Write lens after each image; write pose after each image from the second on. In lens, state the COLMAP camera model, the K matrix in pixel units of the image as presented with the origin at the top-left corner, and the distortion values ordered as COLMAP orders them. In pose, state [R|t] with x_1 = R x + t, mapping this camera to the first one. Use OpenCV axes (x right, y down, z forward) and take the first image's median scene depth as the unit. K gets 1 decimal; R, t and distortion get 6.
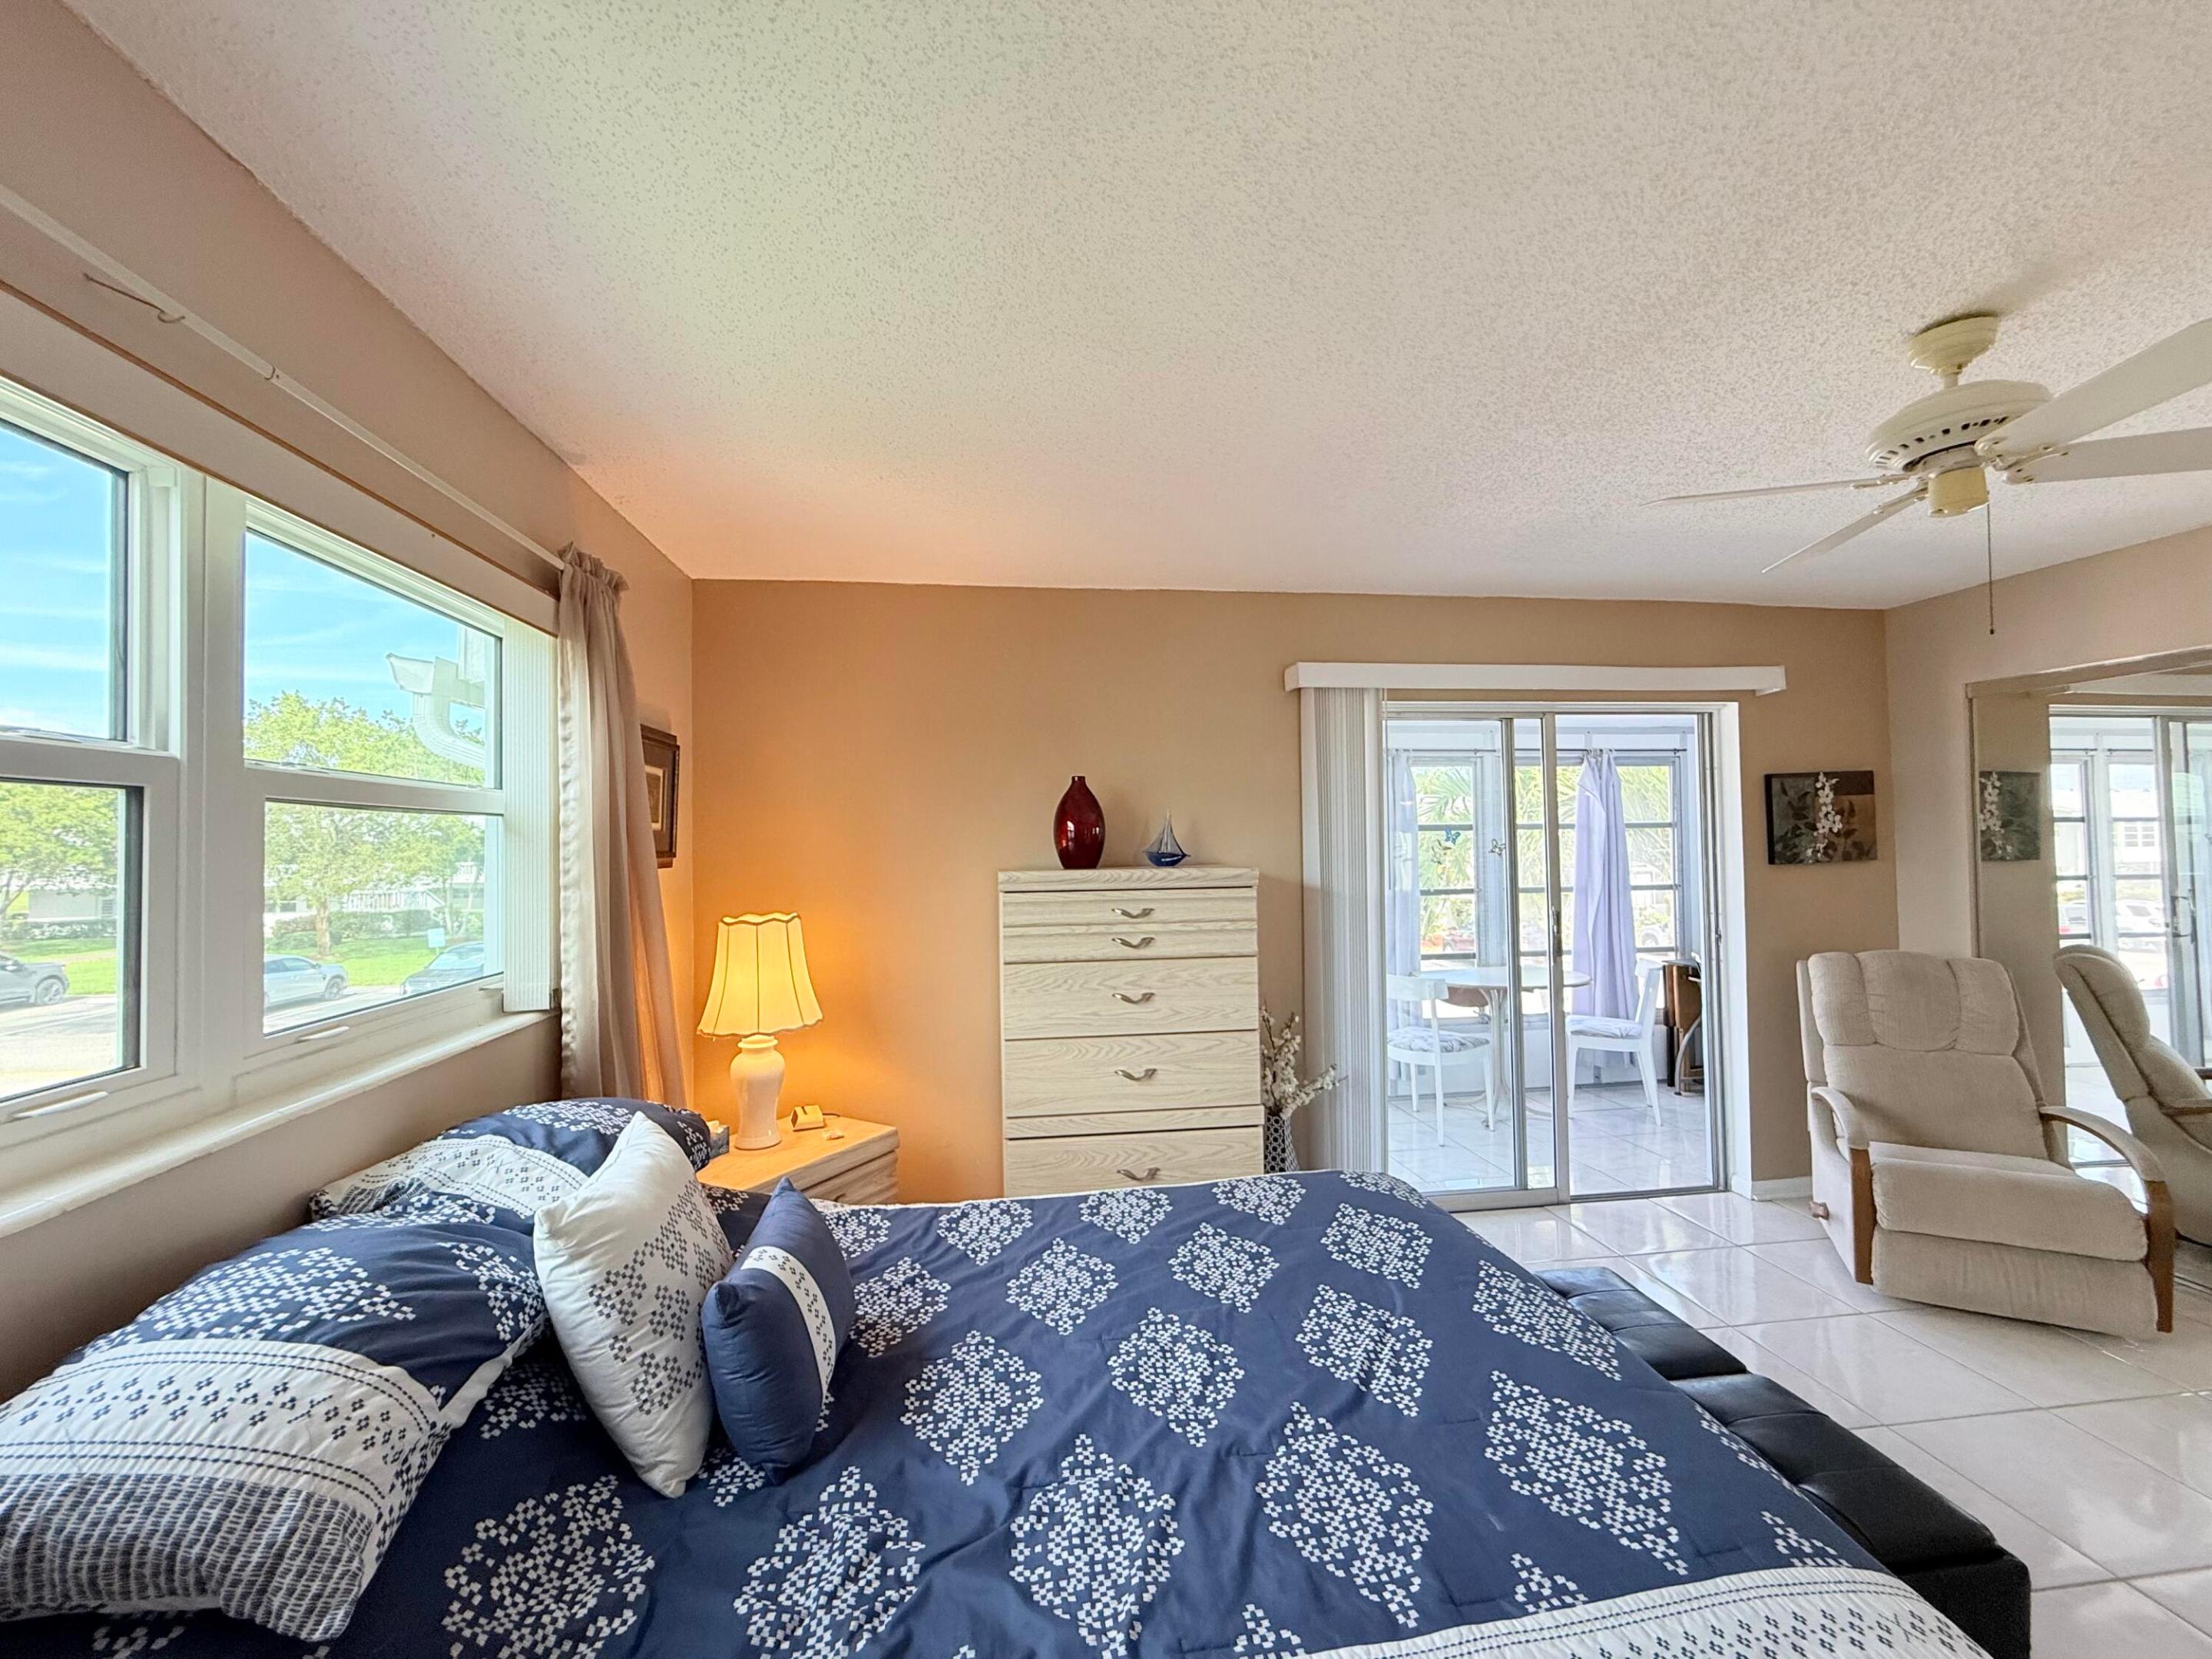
lens RADIAL K [[882.2, 0, 1096.8], [0, 882.2, 828.2], [0, 0, 1]] dist [0.000393, 0.000108]
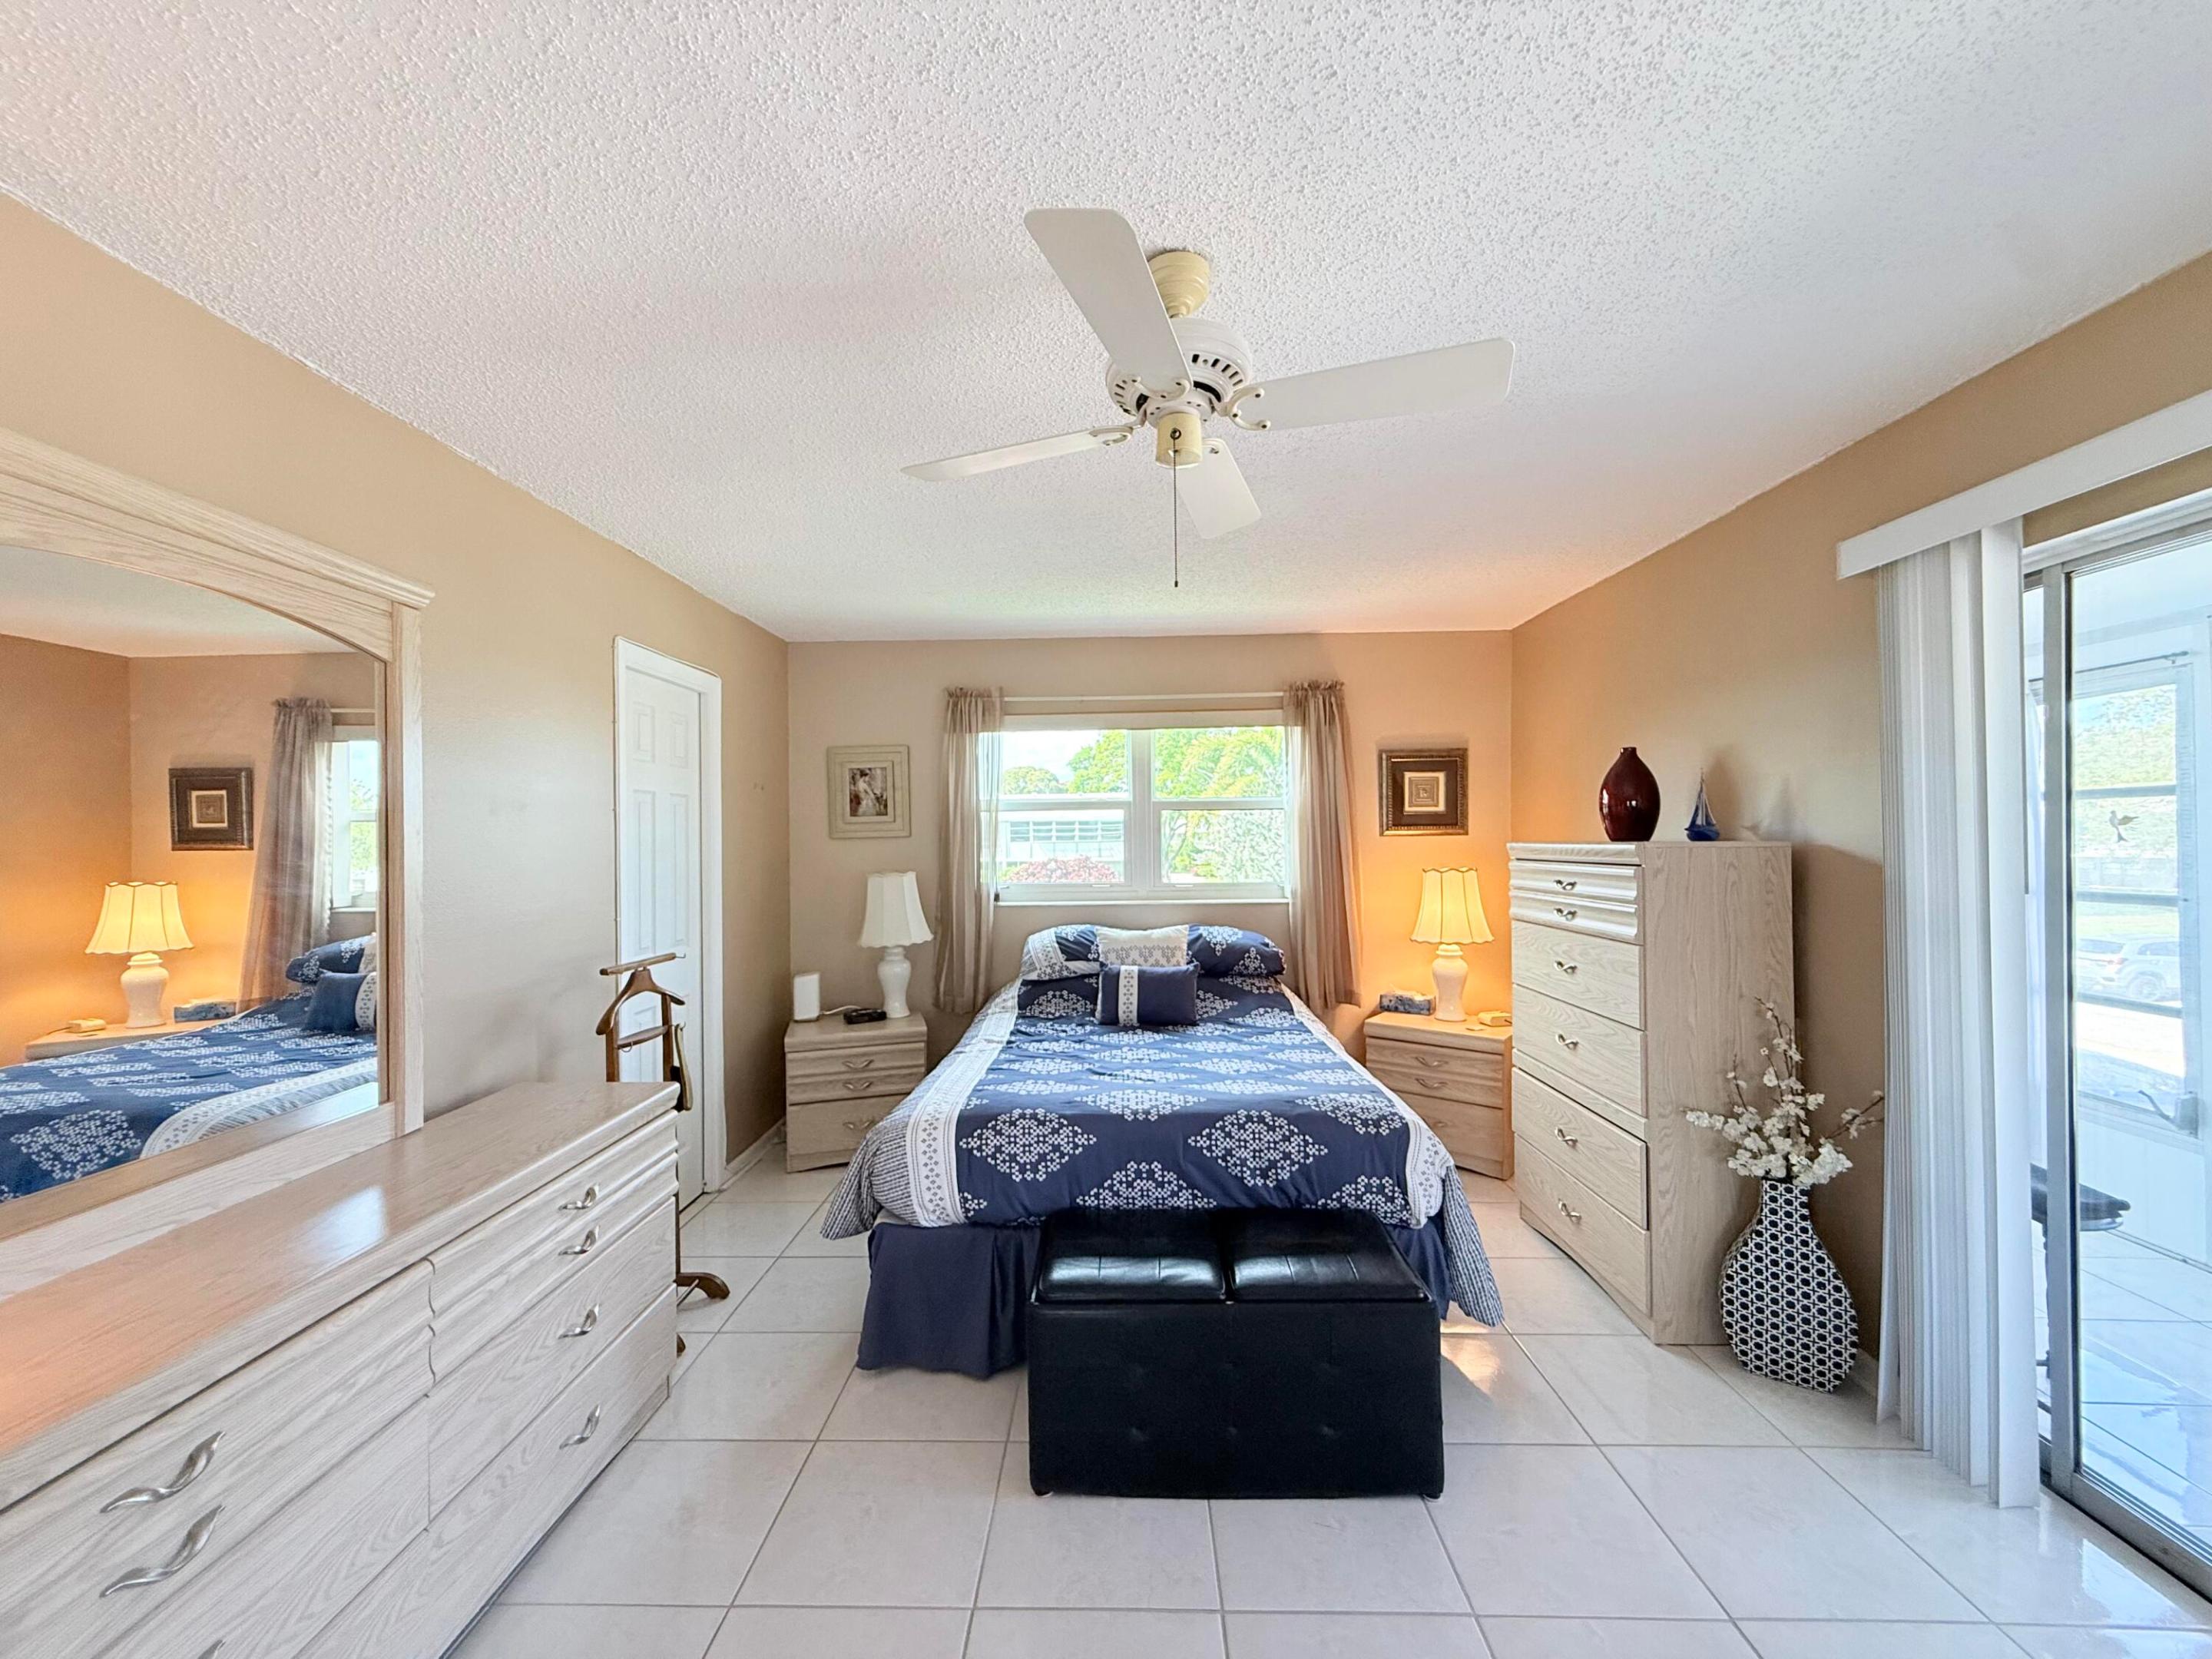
lens RADIAL K [[882.2, 0, 1096.8], [0, 882.2, 828.2], [0, 0, 1]] dist [0.000393, 0.000108]
pose [[-0.158570, 0.003949, -0.987340, 1.201593], [0.030707, 0.999528, -0.000934, 0.015823], [0.986870, -0.030467, -0.158616, 0.660022]]
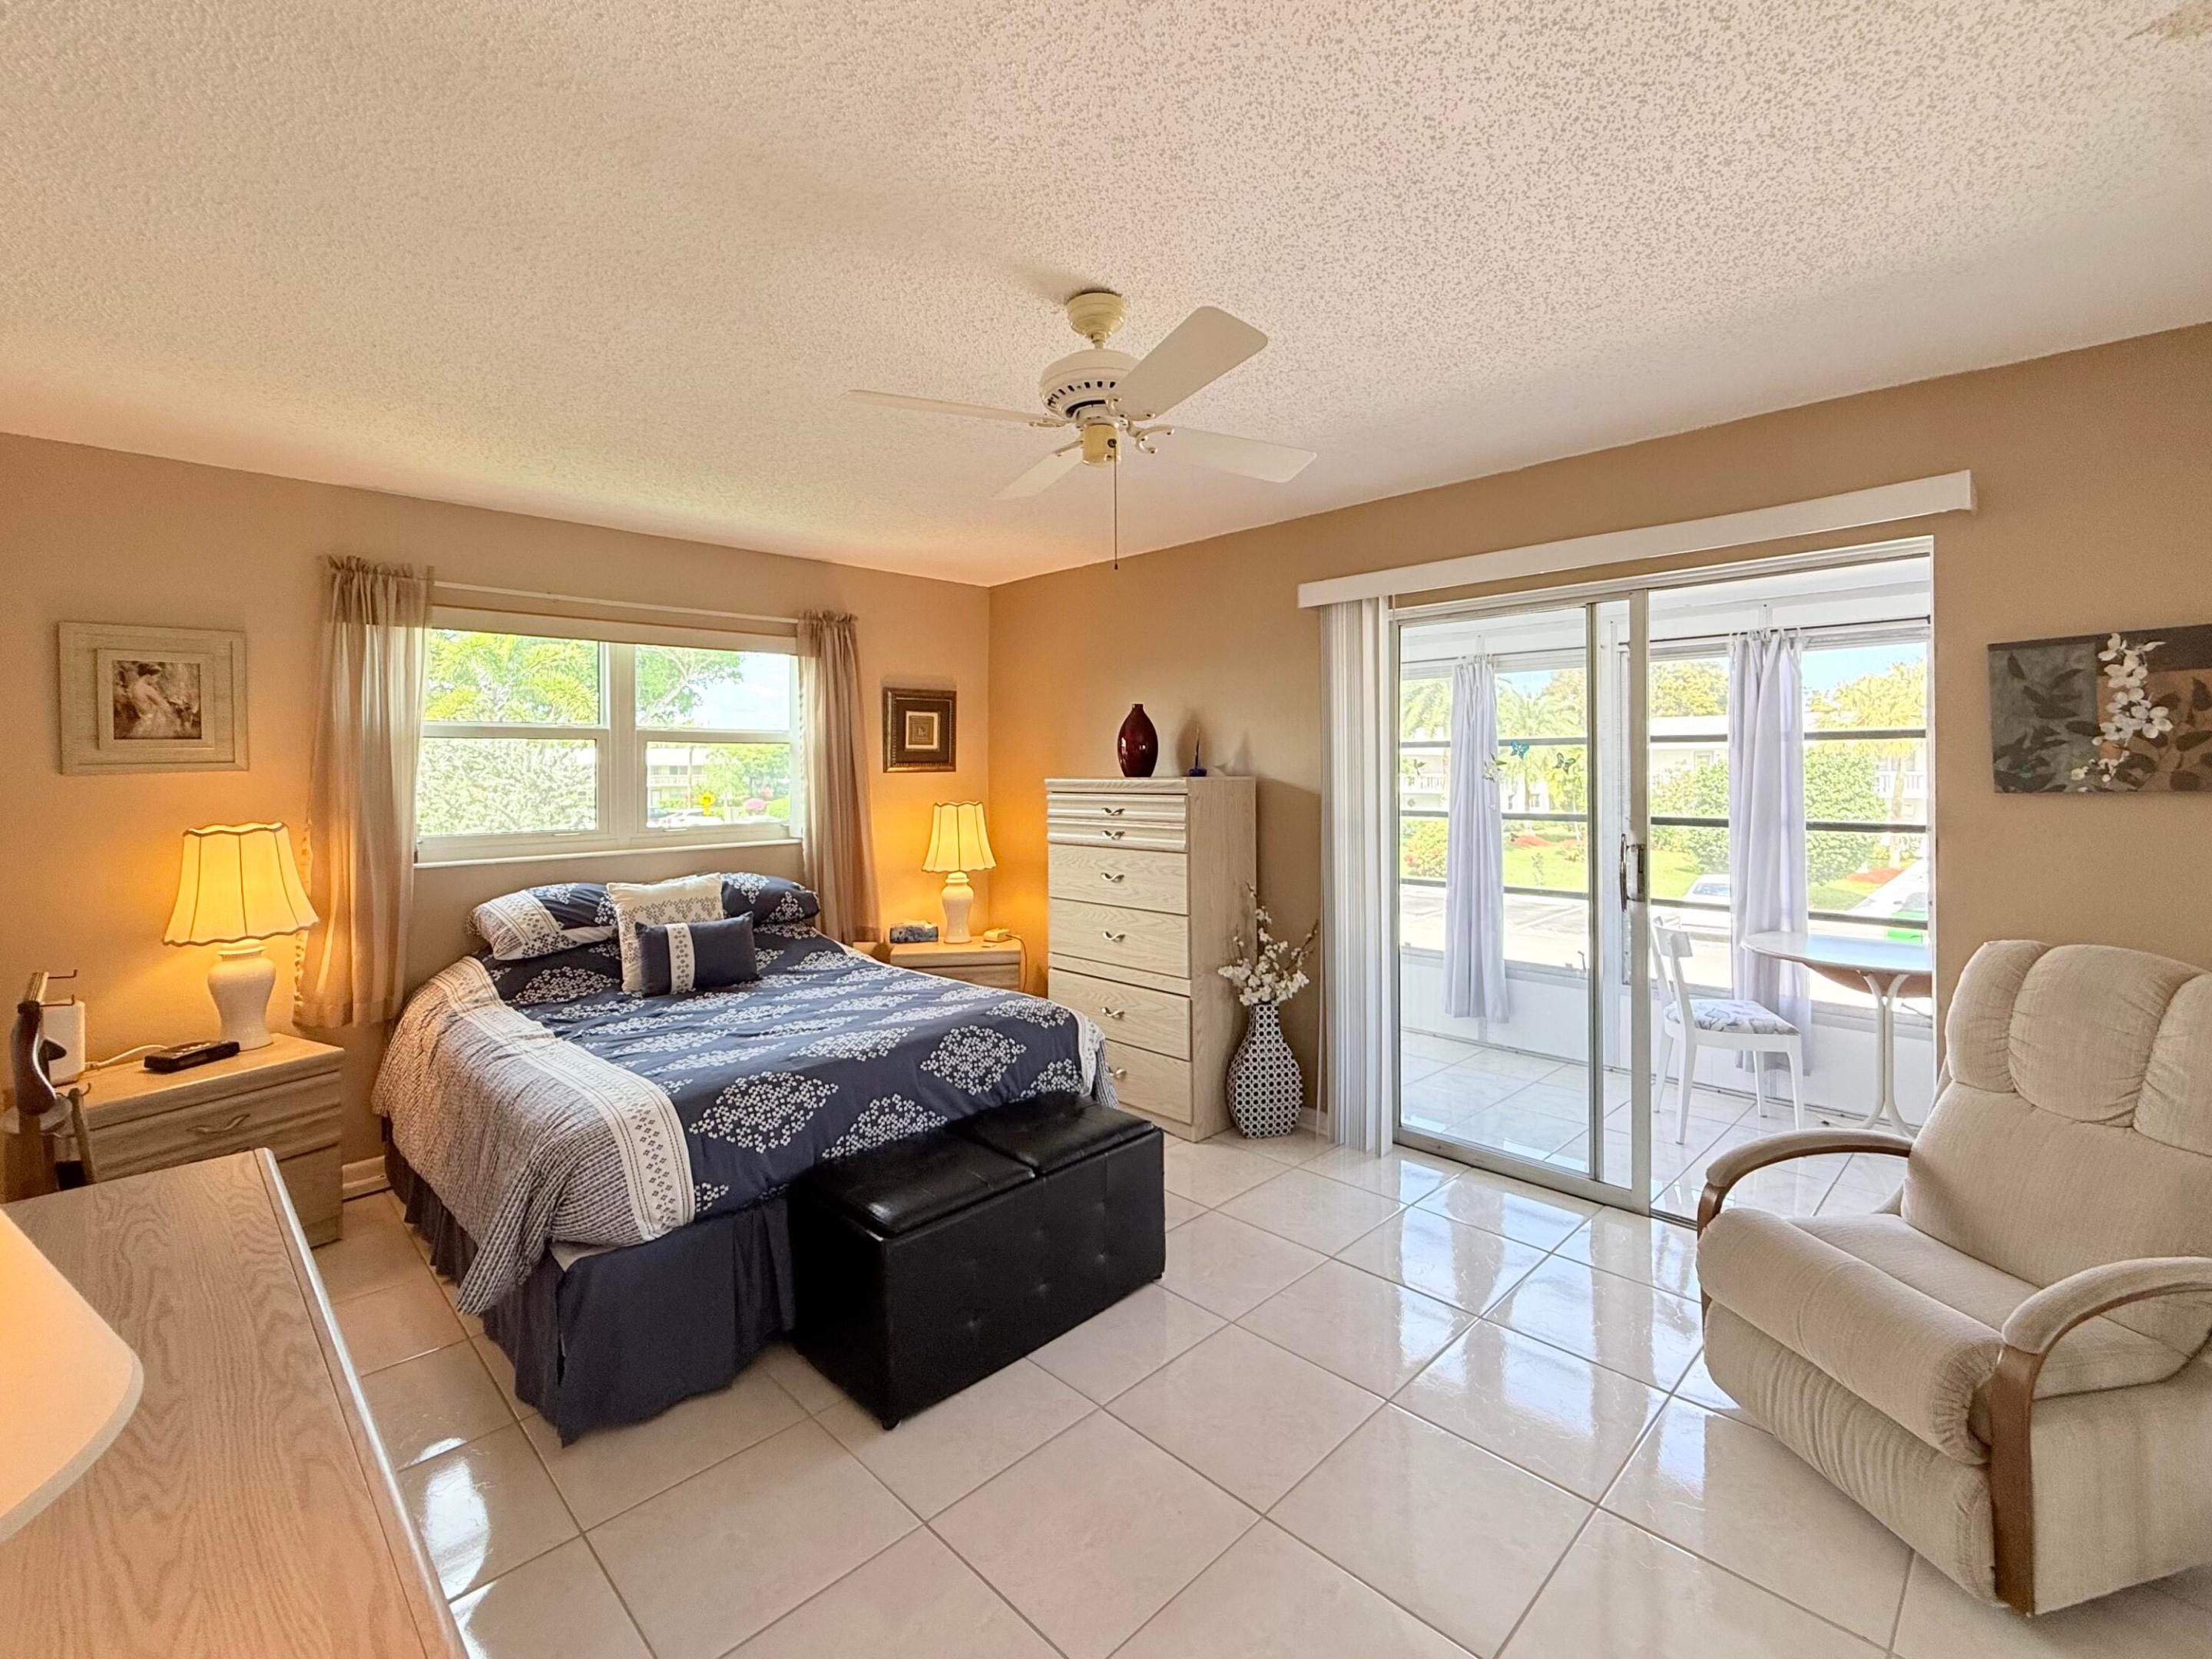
lens RADIAL K [[979.2, 0, 1155.2], [0, 979.2, 765.6], [0, 0, 1]] dist [0.001388, -0.000307]
pose [[0.626172, 0.007589, -0.779648, 1.256435], [0.013085, 0.999710, 0.020240, 0.001551], [0.779576, -0.022875, 0.625890, 0.164611]]
